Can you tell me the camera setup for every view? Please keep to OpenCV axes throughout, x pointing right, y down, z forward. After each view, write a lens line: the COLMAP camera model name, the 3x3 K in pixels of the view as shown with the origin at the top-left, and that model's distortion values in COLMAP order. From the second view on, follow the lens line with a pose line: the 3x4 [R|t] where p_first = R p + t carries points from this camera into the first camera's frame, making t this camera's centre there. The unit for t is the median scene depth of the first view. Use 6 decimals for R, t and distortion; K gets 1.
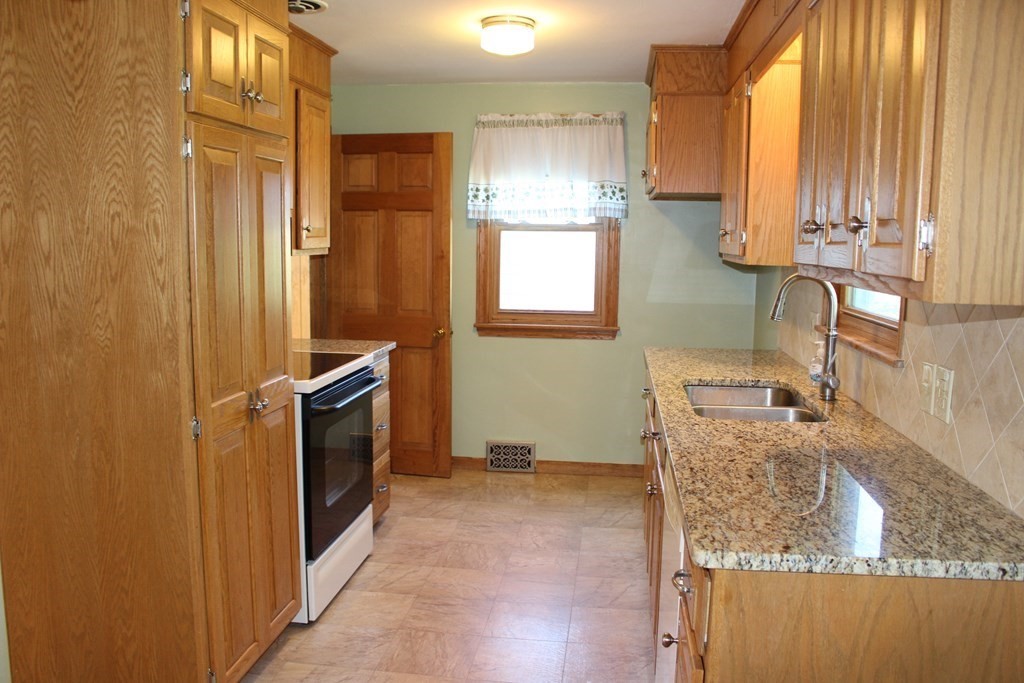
lens RADIAL K [[840.8, 0, 509.2], [0, 840.8, 352.5], [0, 0, 1]] dist [-0.166303, 0.144931]
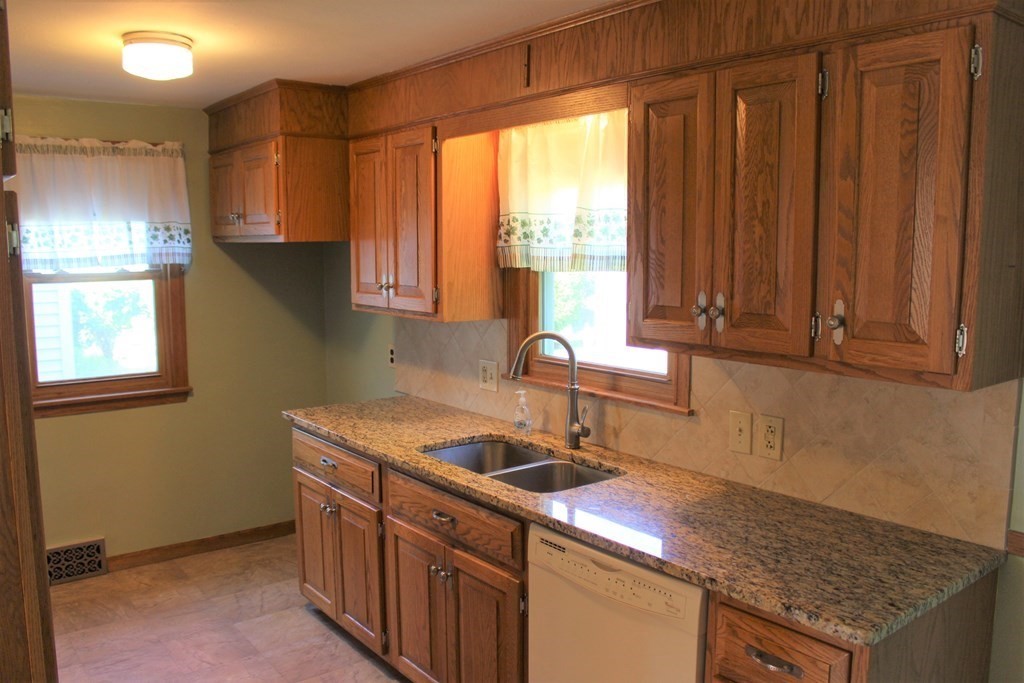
lens RADIAL K [[840.8, 0, 509.2], [0, 840.8, 352.5], [0, 0, 1]] dist [-0.166303, 0.144931]
pose [[0.702086, -0.105036, 0.704303, -0.376710], [0.105808, 0.993470, 0.042685, -0.106350], [-0.704187, 0.044552, 0.708615, 0.237875]]
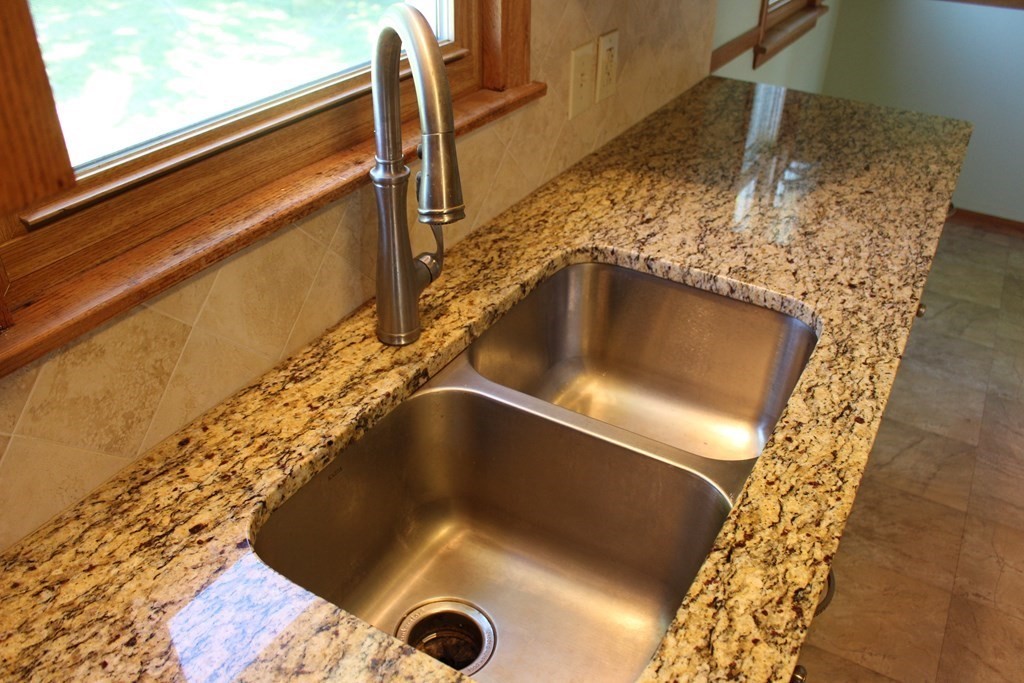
lens RADIAL K [[840.8, 0, 509.2], [0, 840.8, 352.5], [0, 0, 1]] dist [-0.166303, 0.144931]
pose [[-0.918257, -0.240234, 0.314789, 0.186662], [0.027085, 0.754984, 0.655183, -0.166261], [-0.395058, 0.610153, -0.686763, 1.088756]]
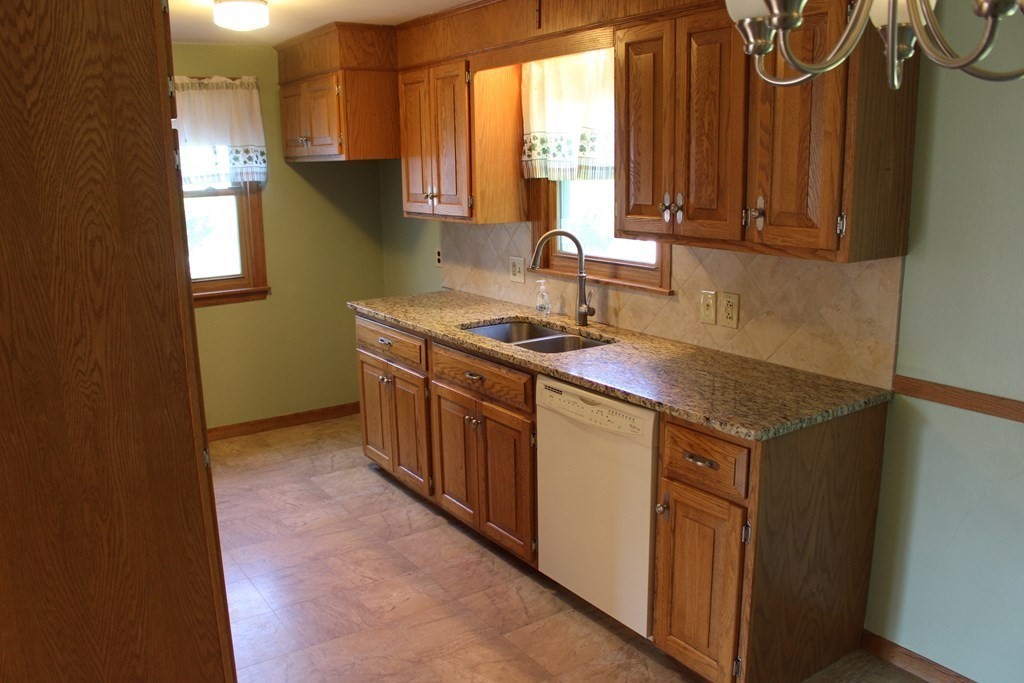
lens RADIAL K [[840.8, 0, 509.2], [0, 840.8, 352.5], [0, 0, 1]] dist [-0.166303, 0.144931]
pose [[0.750763, -0.173174, 0.637468, -0.494398], [0.116313, 0.984603, 0.130491, -0.077281], [-0.650251, -0.023822, 0.759346, 0.043351]]
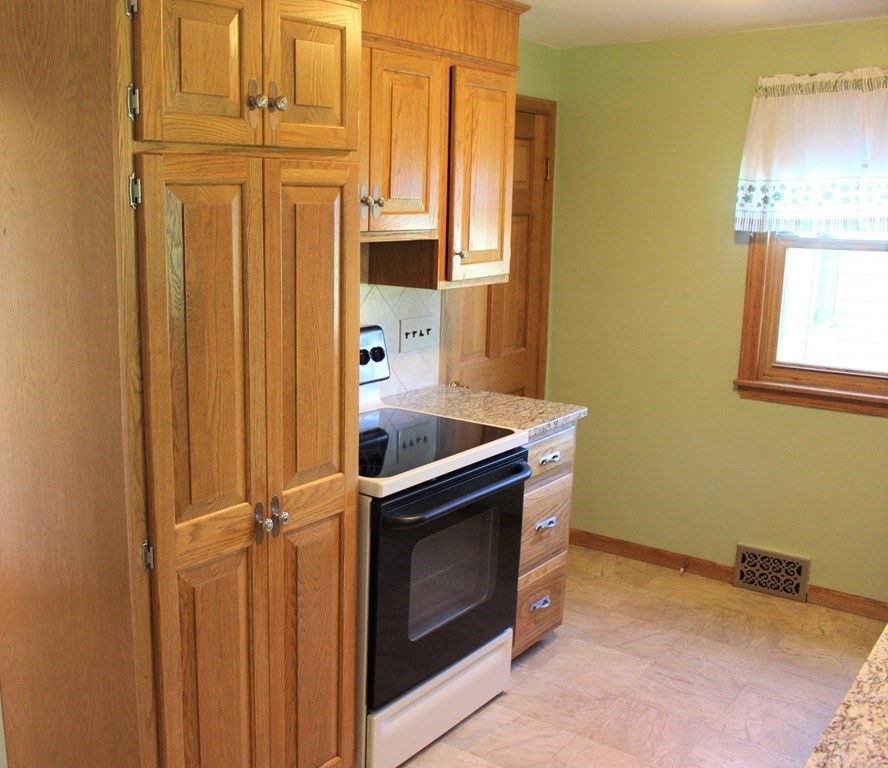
lens RADIAL K [[948.1, 0, 307.8], [0, 948.1, 392.2], [0, 0, 1]] dist [-0.159835, 0.130129]
pose [[0.823891, 0.101317, -0.557619, 0.153231], [-0.067361, 0.994423, 0.081156, -0.100271], [0.562731, -0.029302, 0.826120, 0.257415]]
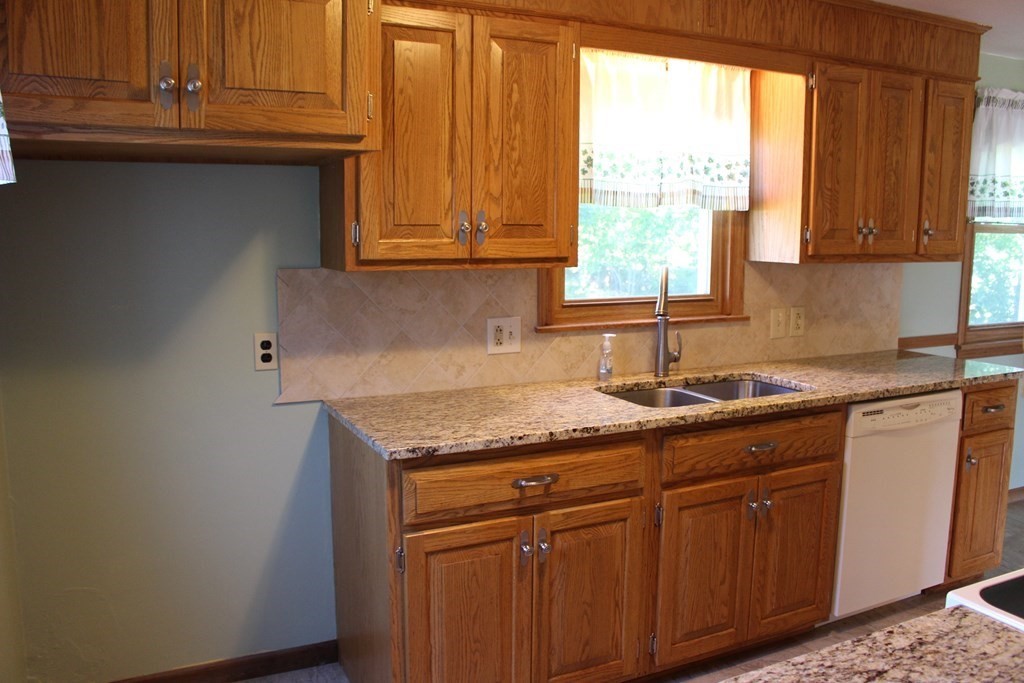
lens RADIAL K [[840.8, 0, 509.2], [0, 840.8, 352.5], [0, 0, 1]] dist [-0.166303, 0.144931]
pose [[-0.553157, -0.134783, 0.822101, -0.379685], [0.103651, 0.968022, 0.228449, -0.224358], [-0.826603, 0.211580, -0.521498, 1.533534]]
